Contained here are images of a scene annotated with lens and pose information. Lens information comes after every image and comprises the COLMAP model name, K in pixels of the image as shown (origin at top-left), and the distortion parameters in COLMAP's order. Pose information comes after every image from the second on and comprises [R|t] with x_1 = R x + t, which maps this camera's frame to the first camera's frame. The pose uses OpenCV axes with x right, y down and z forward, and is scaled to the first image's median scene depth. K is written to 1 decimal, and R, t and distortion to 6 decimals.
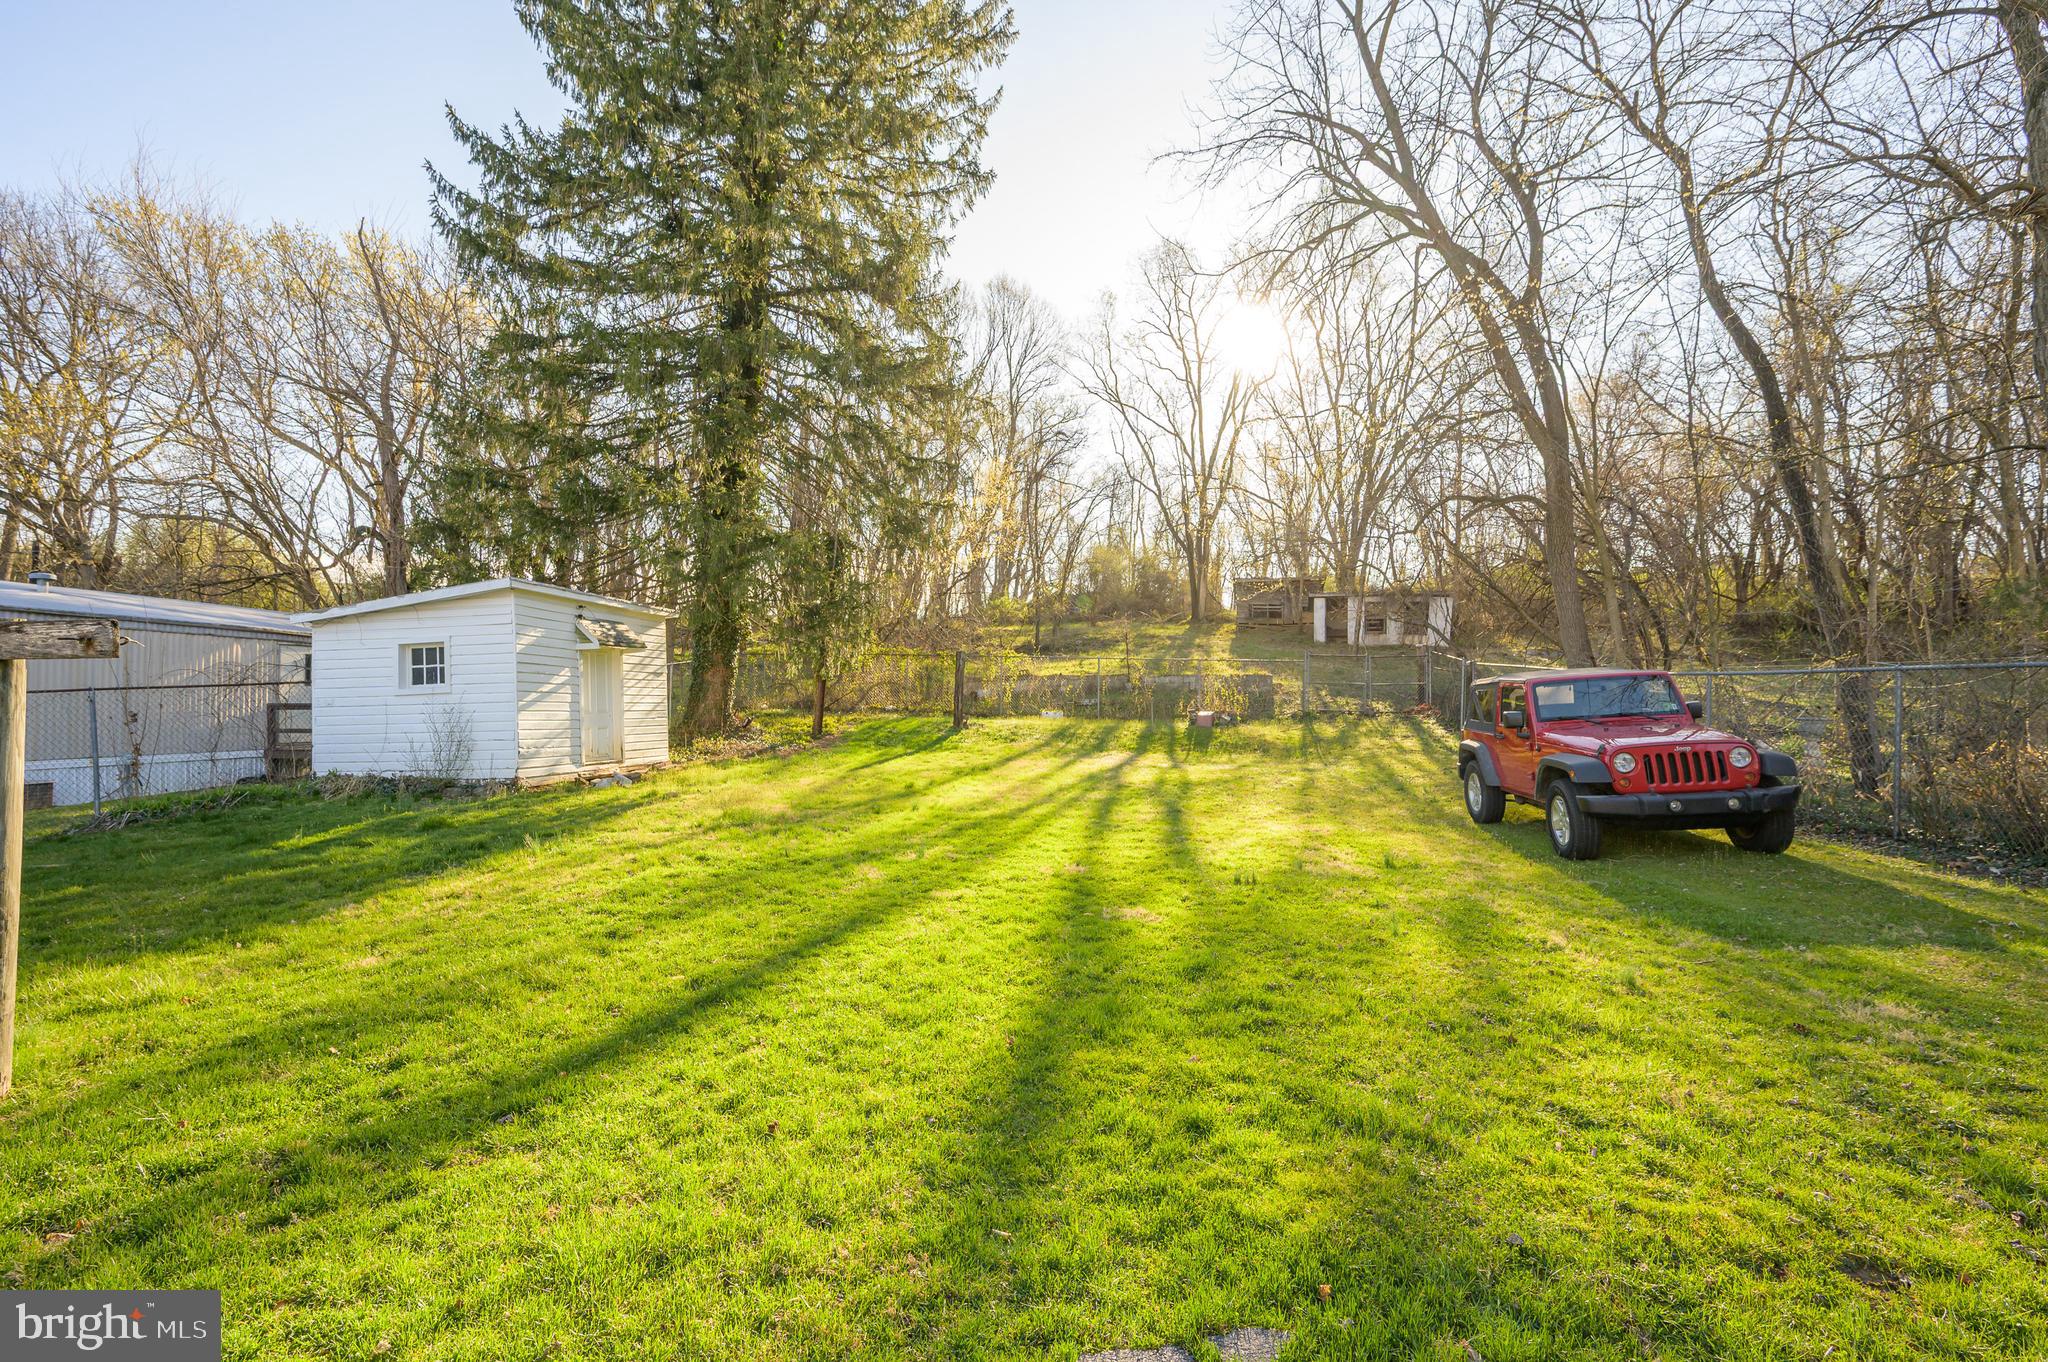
lens RADIAL K [[925.5, 0, 1027.1], [0, 925.5, 681.0], [0, 0, 1]] dist [0.001412, 0.000993]
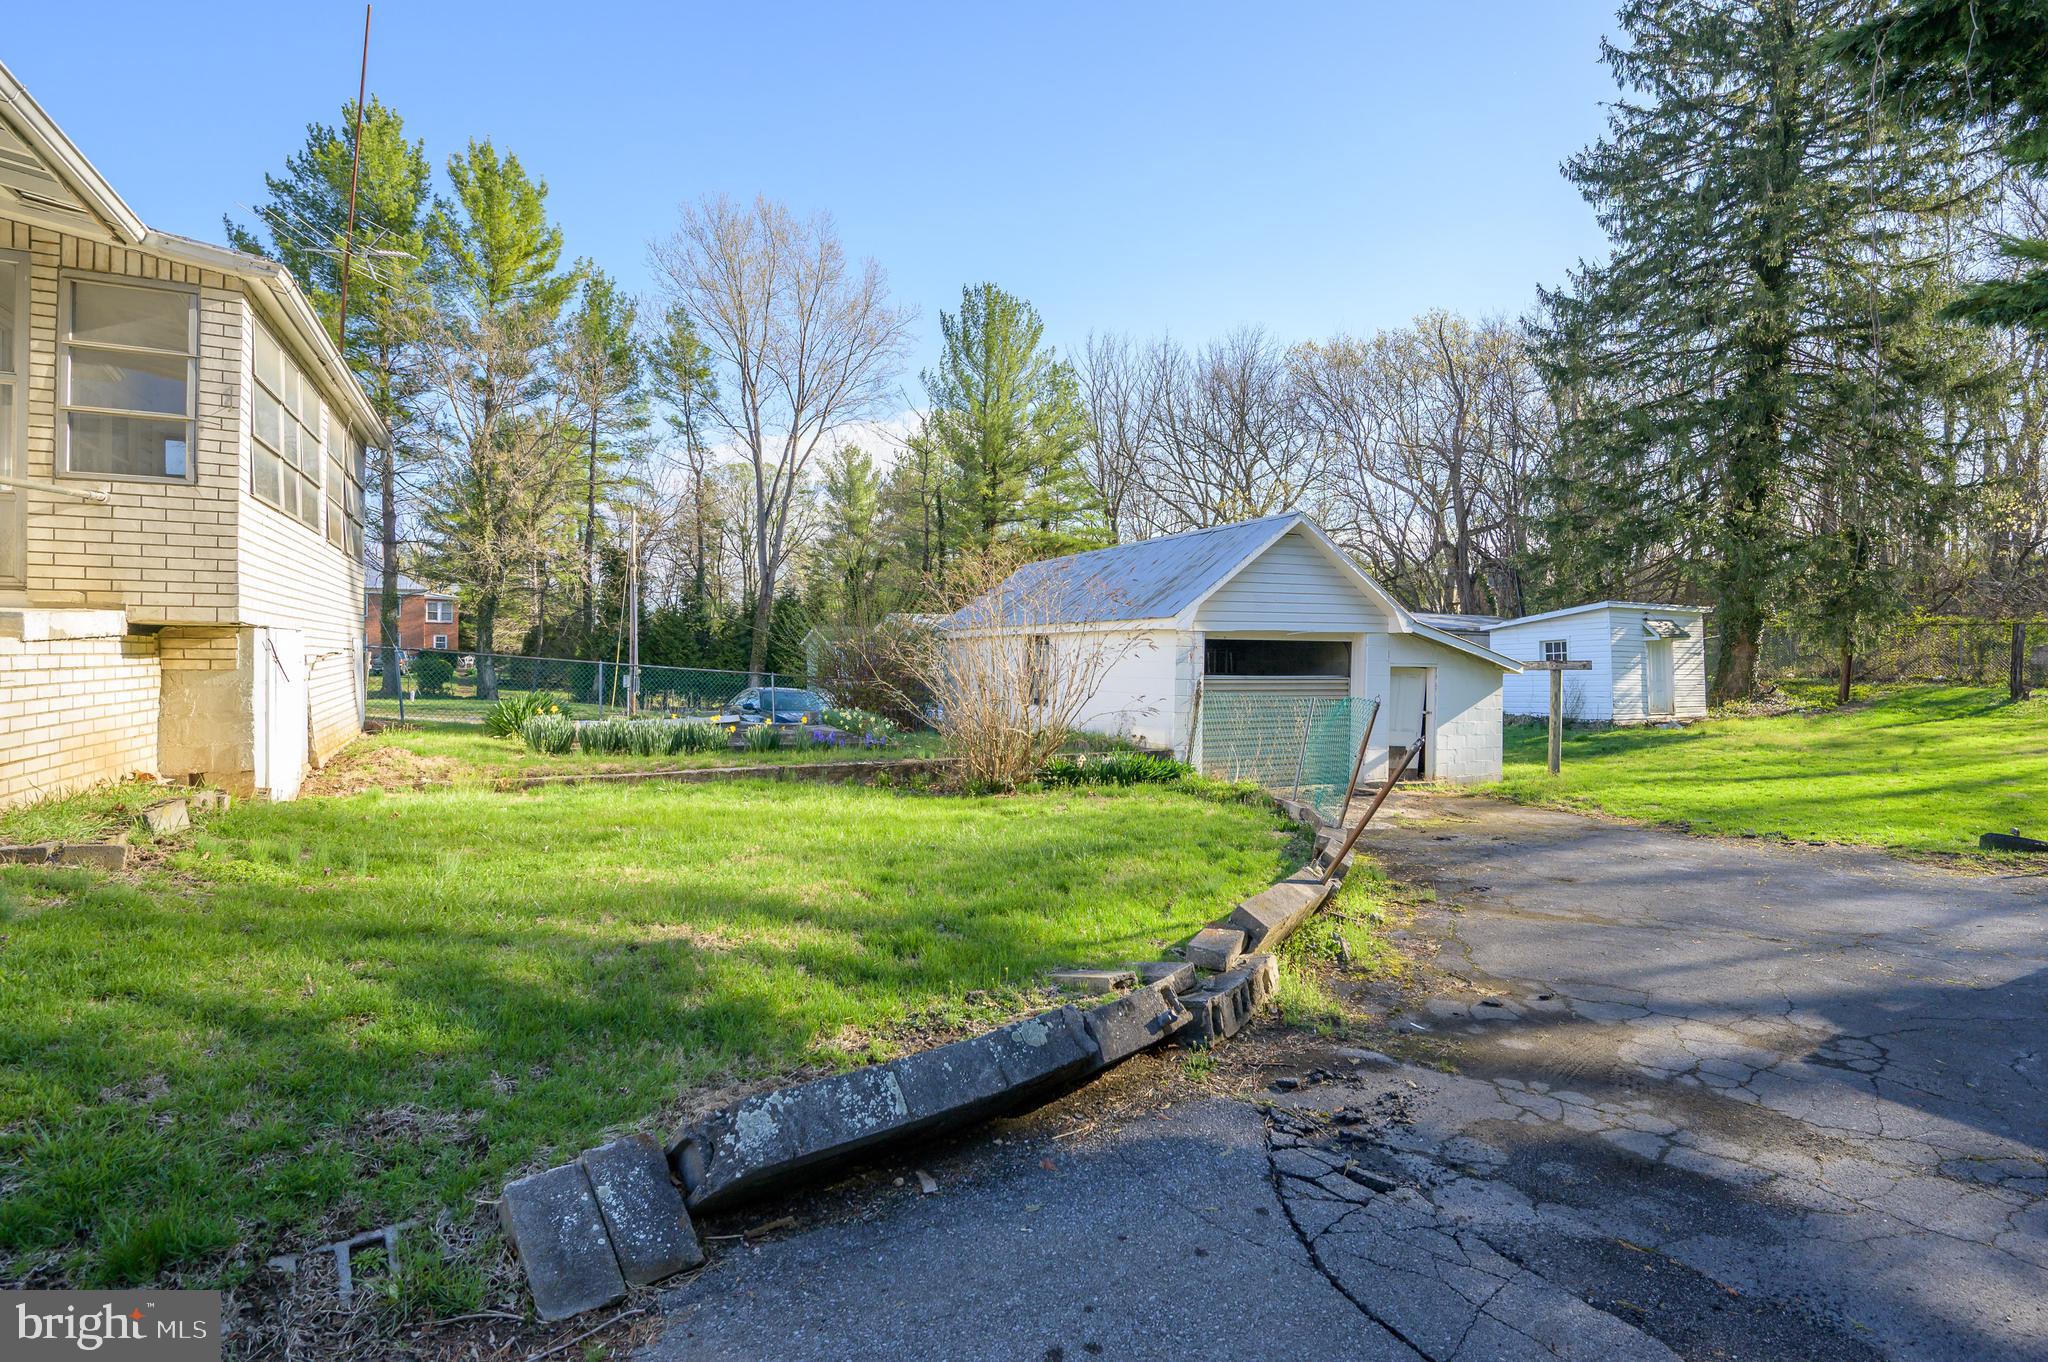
lens RADIAL K [[1042.8, 0, 1026.5], [0, 1042.8, 655.5], [0, 0, 1]] dist [-0.004521, 0.001203]
pose [[0.612900, -0.006119, -0.790137, 0.124644], [0.018022, 0.999818, 0.006236, -0.018283], [0.789955, -0.018062, 0.612899, -0.428106]]
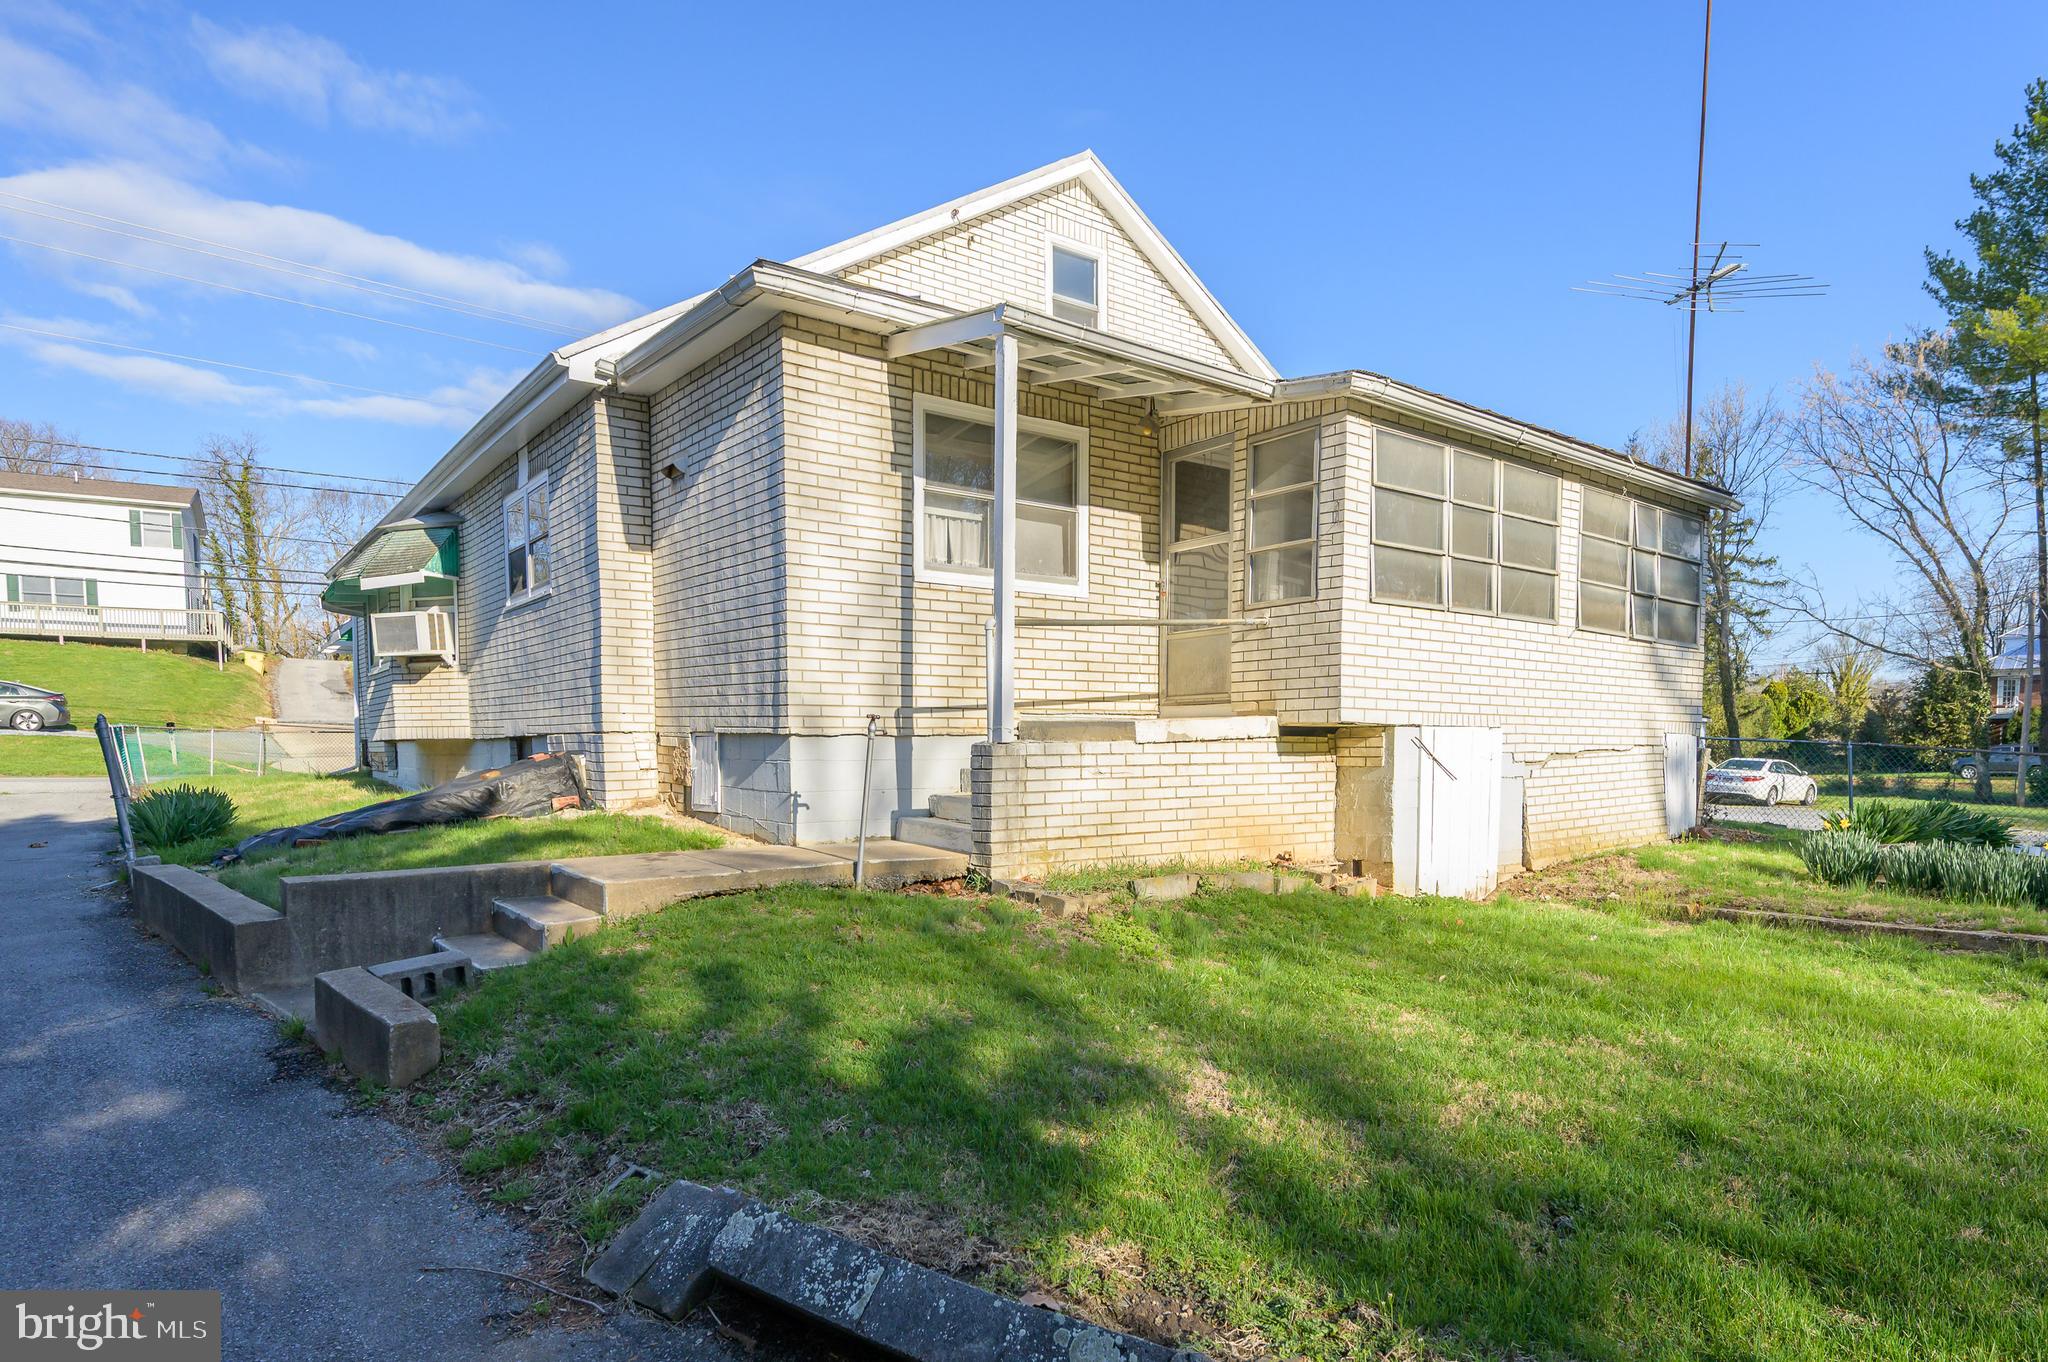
lens RADIAL K [[1156.4, 0, 1040.9], [0, 1156.4, 822.4], [0, 0, 1]] dist [-0.000590, -0.007100]
pose [[-0.651397, 0.039138, -0.757727, 0.091780], [0.015506, 0.999147, 0.038278, -0.015065], [0.758578, 0.013185, -0.651449, -0.295329]]
